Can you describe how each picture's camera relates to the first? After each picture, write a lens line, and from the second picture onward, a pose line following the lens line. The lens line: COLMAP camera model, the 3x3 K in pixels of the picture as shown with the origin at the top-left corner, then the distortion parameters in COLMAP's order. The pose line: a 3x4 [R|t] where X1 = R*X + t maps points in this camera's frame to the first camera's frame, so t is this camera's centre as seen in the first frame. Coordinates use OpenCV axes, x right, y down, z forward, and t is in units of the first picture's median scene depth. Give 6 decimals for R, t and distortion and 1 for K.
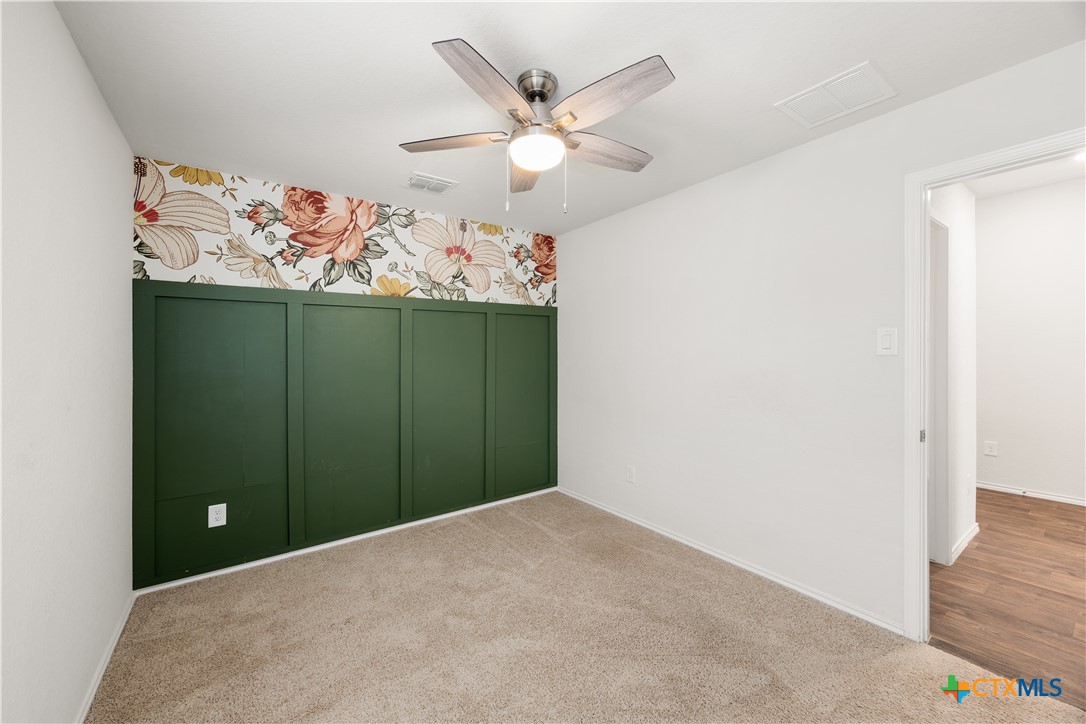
lens RADIAL K [[420.8, 0, 543.6], [0, 420.8, 358.0], [0, 0, 1]] dist [-0.002012, -0.000060]
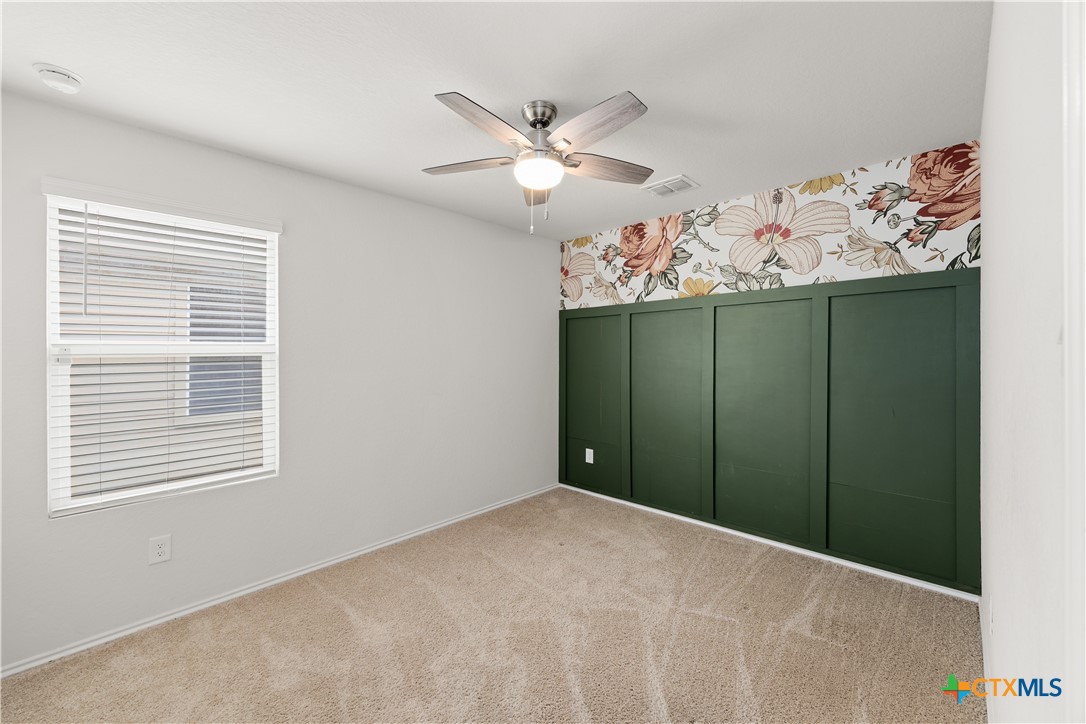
lens RADIAL K [[430.6, 0, 545.1], [0, 430.6, 347.5], [0, 0, 1]] dist [-0.001726, -0.000548]
pose [[0.179749, -0.004656, -0.983701, 0.553283], [-0.005694, 0.999967, -0.005773, -0.011714], [0.983696, 0.006639, 0.179717, 0.401245]]
